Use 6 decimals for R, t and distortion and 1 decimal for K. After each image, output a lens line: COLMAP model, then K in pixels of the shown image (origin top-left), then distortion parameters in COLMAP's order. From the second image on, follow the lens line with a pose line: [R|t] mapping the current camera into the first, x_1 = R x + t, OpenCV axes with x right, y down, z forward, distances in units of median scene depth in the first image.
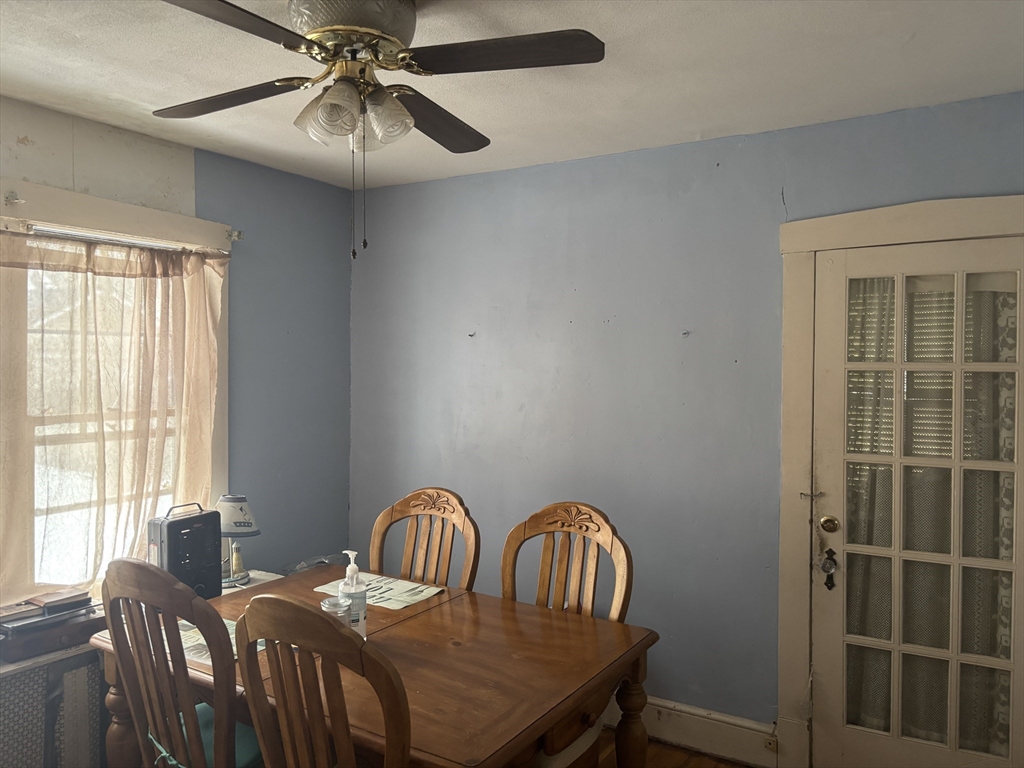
lens RADIAL K [[784.8, 0, 516.9], [0, 784.8, 377.4], [0, 0, 1]] dist [0.038703, -0.053477]
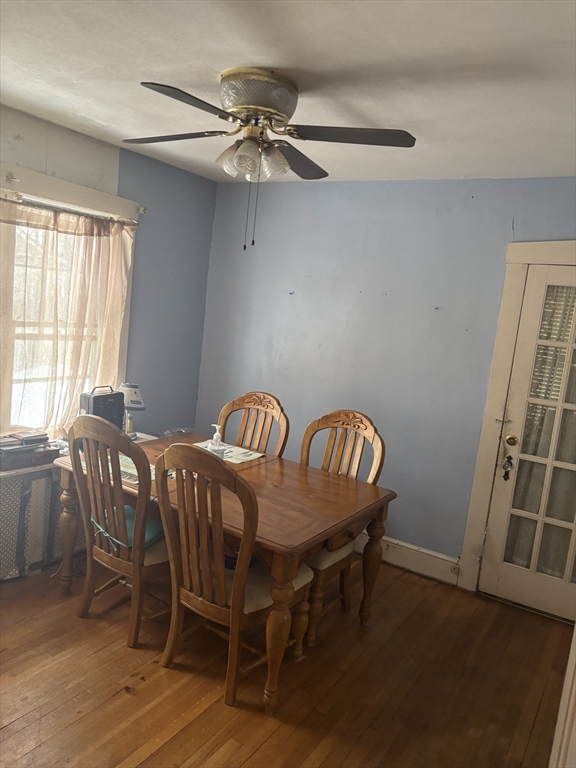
lens RADIAL K [[588.6, 0, 288.4], [0, 588.6, 385.2], [0, 0, 1]] dist [0.038703, -0.053477]
pose [[0.994754, 0.102267, -0.002577, -0.056541], [-0.101219, 0.987587, 0.120108, -0.019999], [0.014828, -0.119217, 0.992757, -0.171058]]
